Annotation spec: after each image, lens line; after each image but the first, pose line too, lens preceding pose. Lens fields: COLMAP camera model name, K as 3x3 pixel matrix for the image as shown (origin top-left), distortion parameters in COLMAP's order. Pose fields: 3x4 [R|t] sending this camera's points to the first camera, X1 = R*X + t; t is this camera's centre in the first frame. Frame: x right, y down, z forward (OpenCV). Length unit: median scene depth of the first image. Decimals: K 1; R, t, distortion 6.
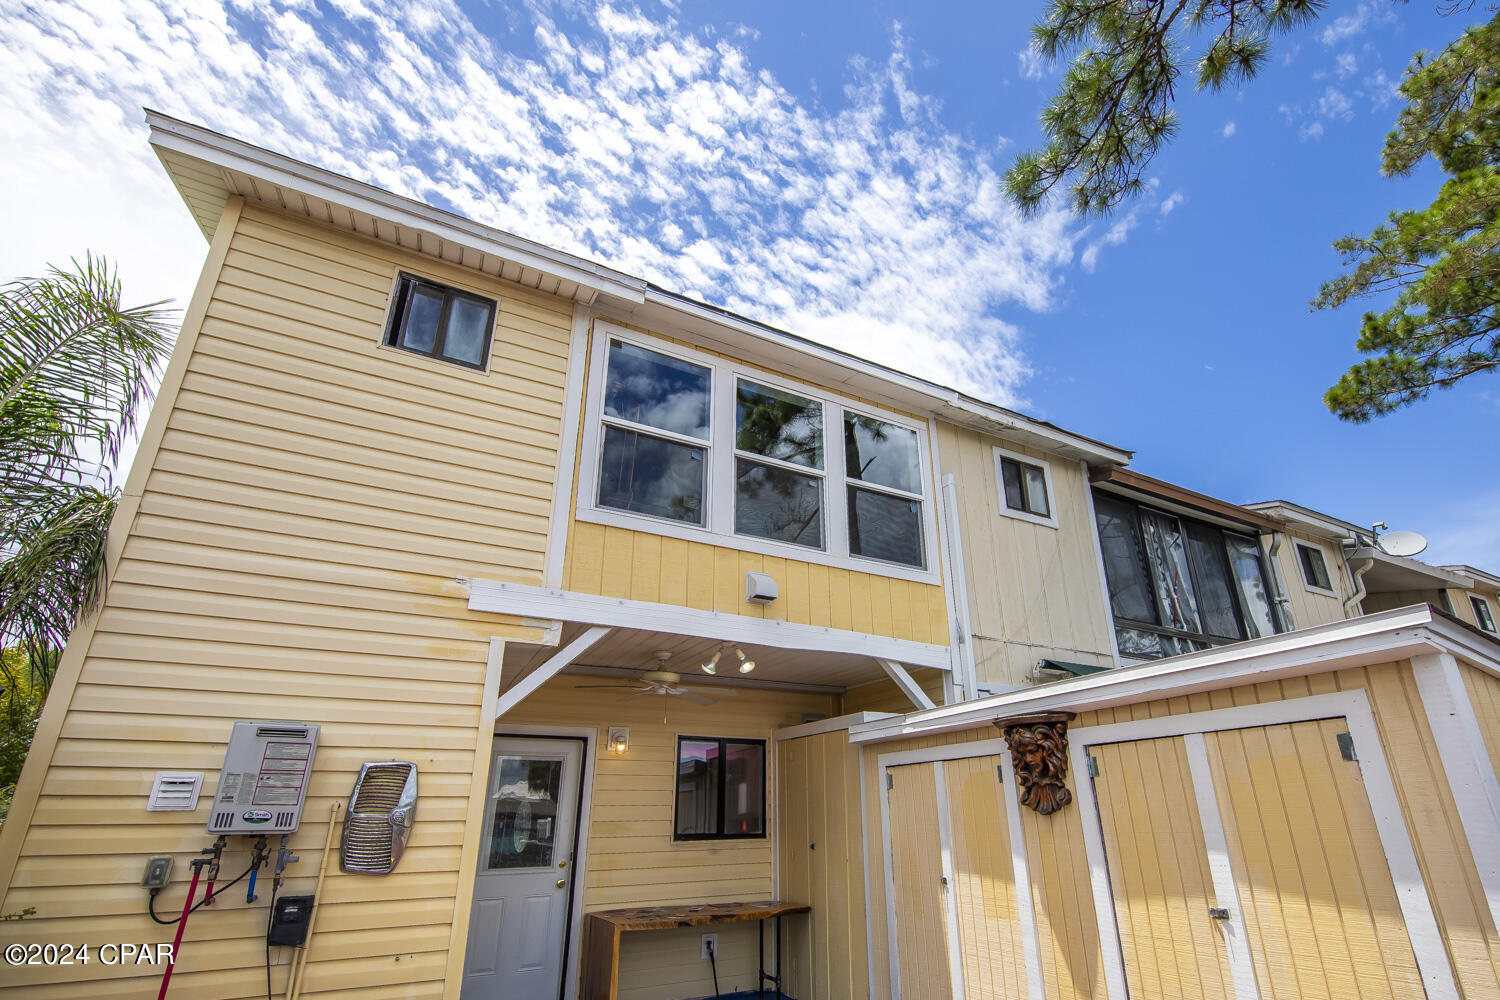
lens RADIAL K [[760.8, 0, 790.1], [0, 760.8, 504.0], [0, 0, 1]] dist [0.011143, -0.000438]
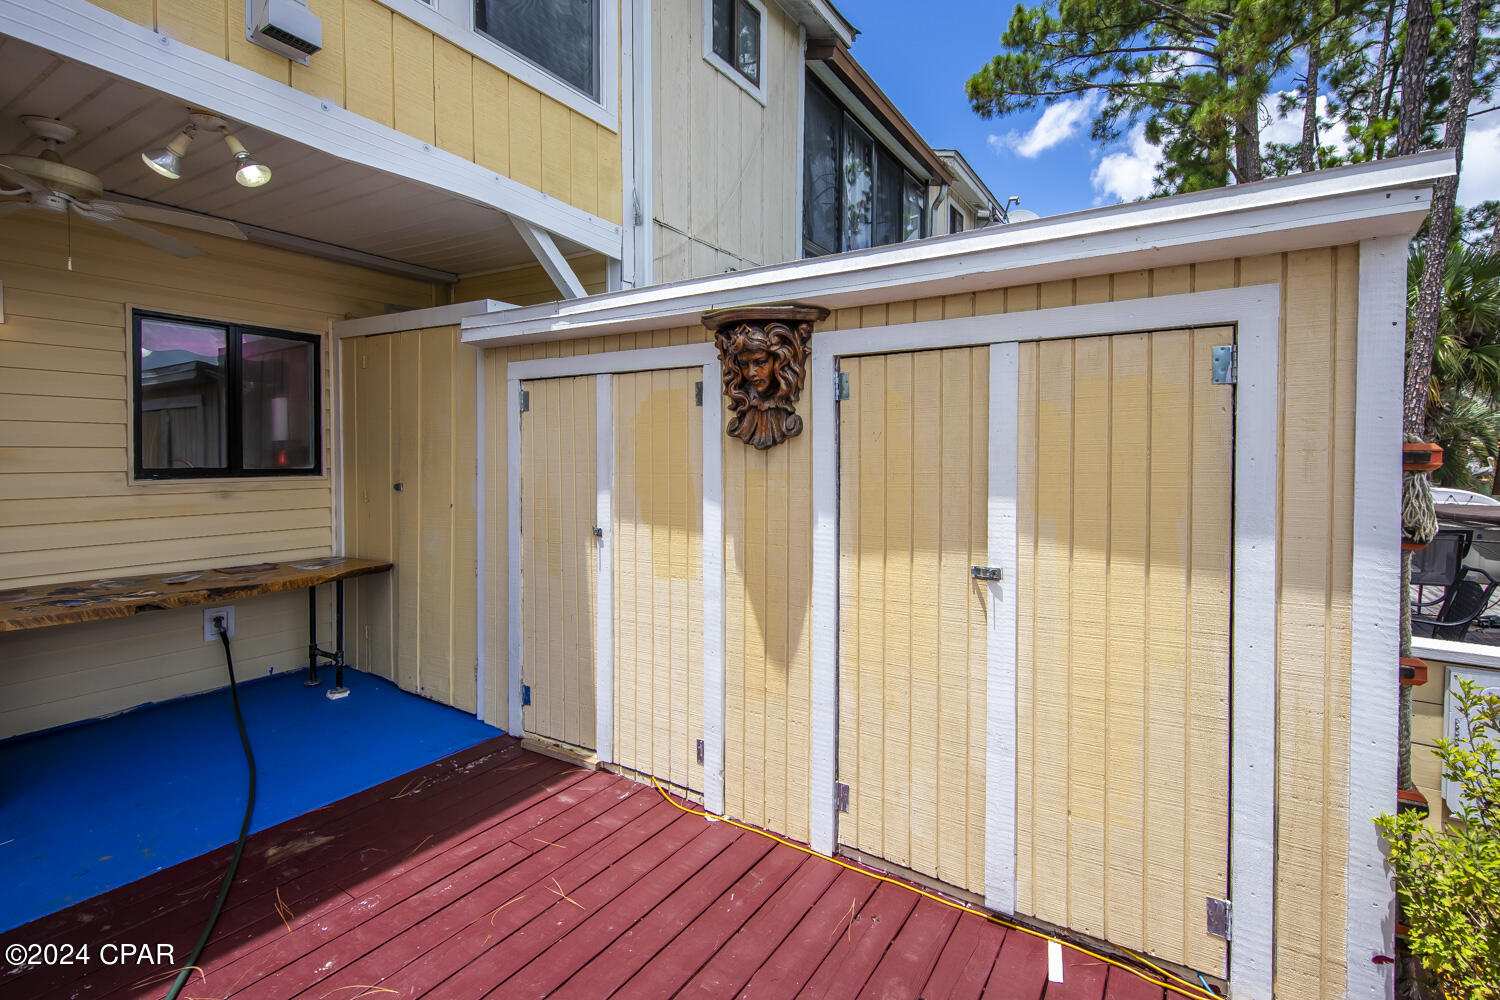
lens RADIAL K [[697.6, 0, 749.5], [0, 697.6, 468.2], [0, 0, 1]] dist [0.026332, -0.016119]
pose [[0.892143, 0.007519, 0.451691, 0.028904], [-0.187039, 0.916285, 0.354172, 0.162311], [-0.411215, -0.400456, 0.818863, 0.387097]]
